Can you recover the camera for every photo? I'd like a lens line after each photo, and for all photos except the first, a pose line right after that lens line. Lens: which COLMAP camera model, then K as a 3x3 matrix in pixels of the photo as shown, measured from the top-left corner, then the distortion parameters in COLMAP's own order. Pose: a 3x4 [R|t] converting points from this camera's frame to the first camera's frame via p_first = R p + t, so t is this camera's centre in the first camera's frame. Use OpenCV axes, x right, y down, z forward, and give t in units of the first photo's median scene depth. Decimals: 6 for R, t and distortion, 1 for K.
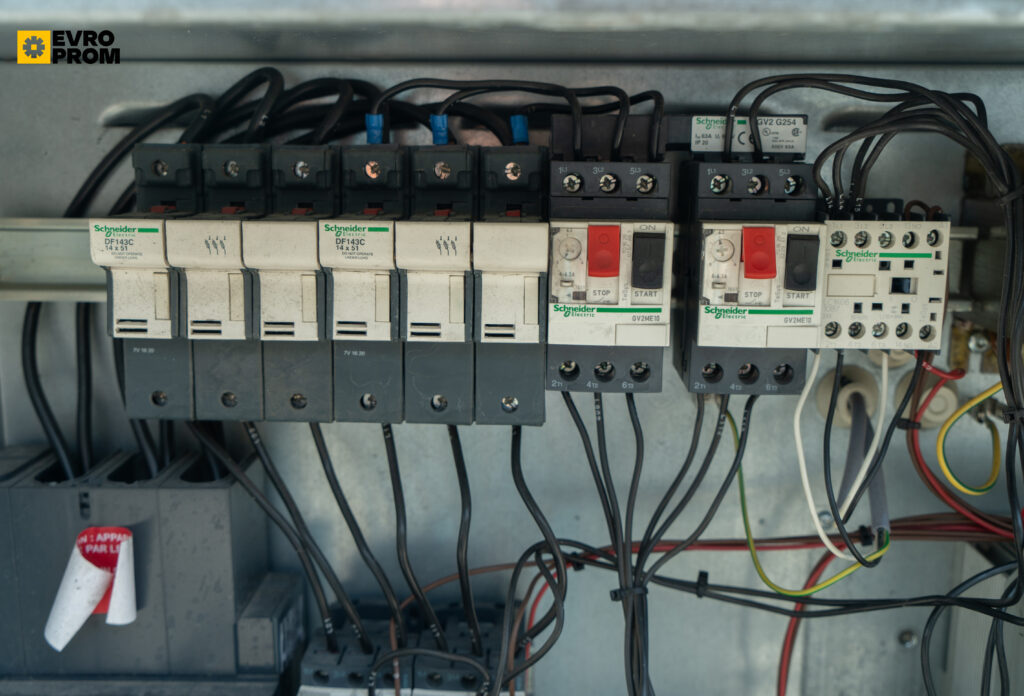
lens RADIAL K [[1036.5, 0, 512.0], [0, 1036.5, 348.0], [0, 0, 1]] dist [0.001069, 0.012303]
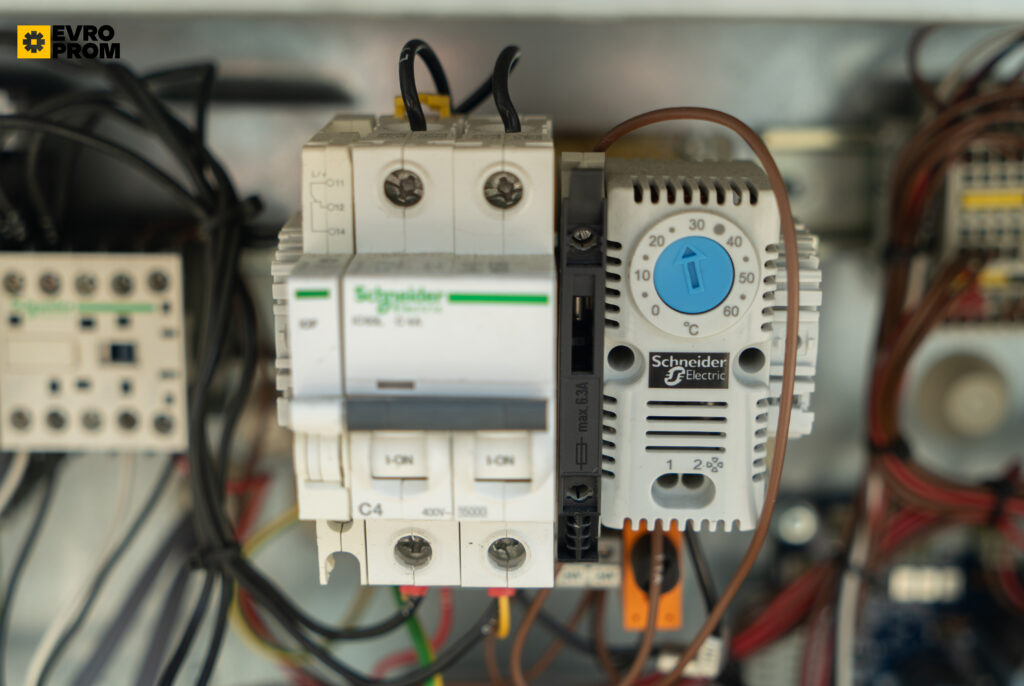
lens RADIAL K [[1439.0, 0, 512.0], [0, 1439.0, 343.0], [0, 0, 1]] dist [0.014721, 0.021052]
pose [[0.999941, -0.000009, 0.010845, 0.587130], [0.000000, 1.000000, 0.000811, -0.064235], [-0.010845, -0.000810, 0.999941, 0.077998]]
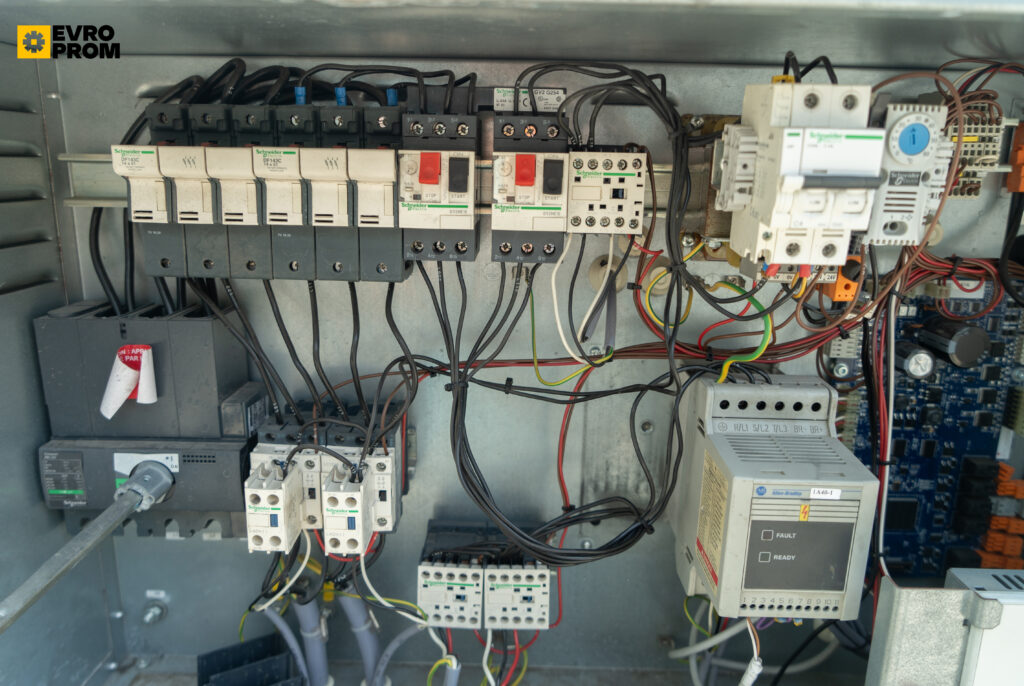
lens RADIAL K [[697.5, 0, 511.2], [0, 697.5, 336.7], [0, 0, 1]] dist [-0.024364, 0.010325]
pose [[0.999885, 0.009027, 0.012156, 0.188649], [-0.009649, 0.998593, 0.052135, 0.102557], [-0.011668, -0.052246, 0.998566, -0.091980]]
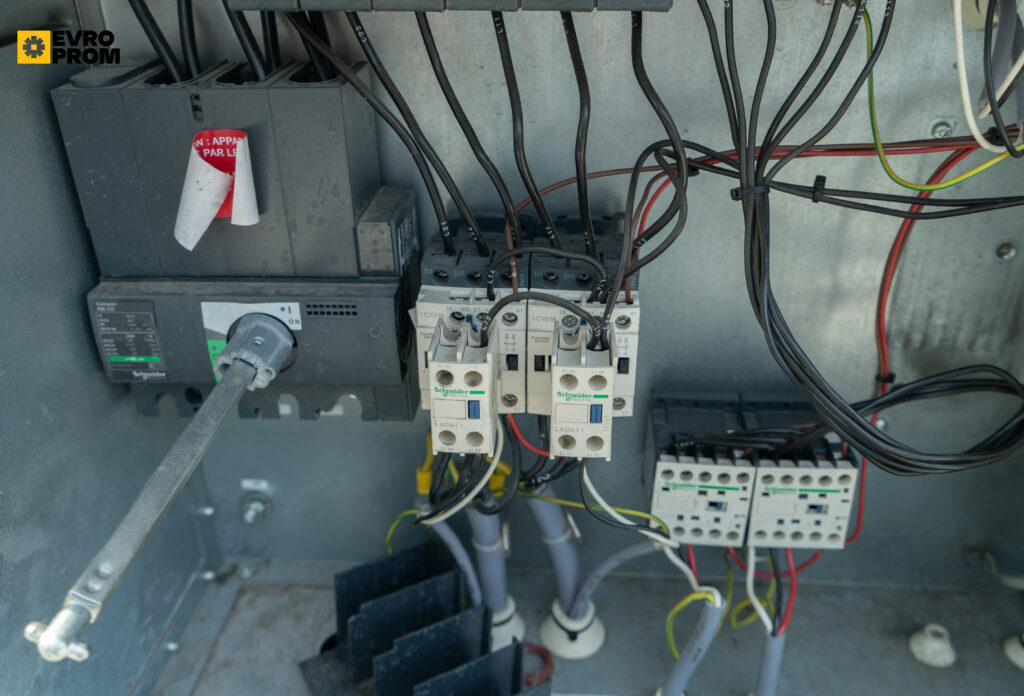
lens RADIAL K [[873.9, 0, 514.2], [0, 873.9, 341.8], [0, 0, 1]] dist [-0.007539, 0.001106]
pose [[0.998576, 0.005249, -0.053081, -0.067142], [0.011329, 0.951574, 0.307211, 0.117310], [0.052123, -0.307375, 0.950160, 0.163005]]
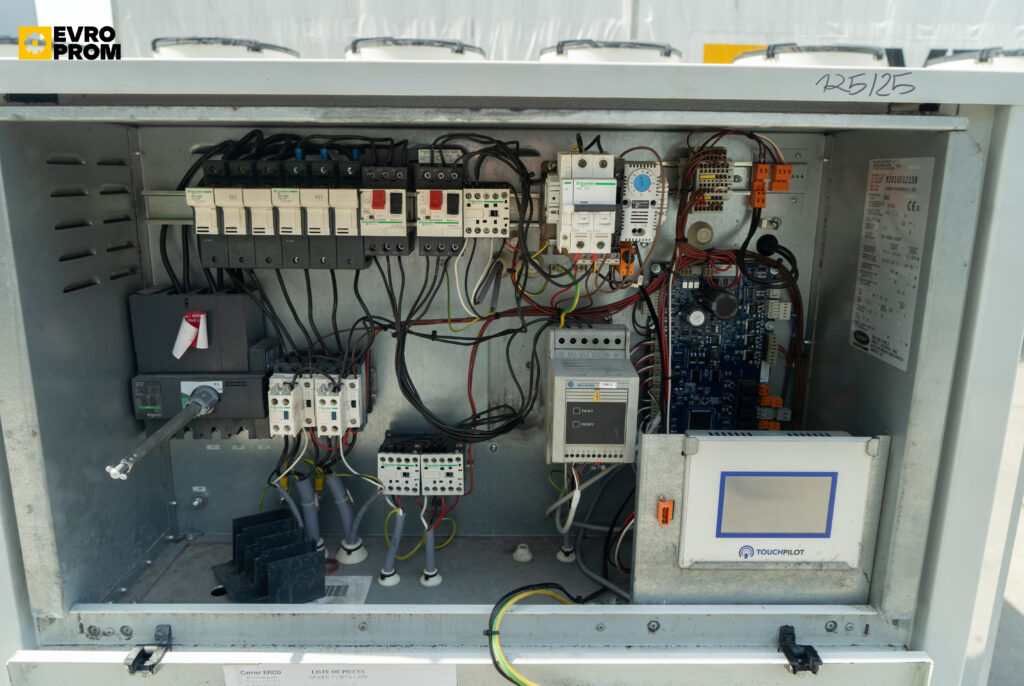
lens RADIAL K [[697.5, 0, 511.2], [0, 697.5, 336.7], [0, 0, 1]] dist [-0.024364, 0.010325]
pose [[0.999262, -0.006373, 0.037873, 0.334683], [0.004771, 0.999097, 0.042229, 0.173430], [-0.038108, -0.042017, 0.998390, -0.772140]]
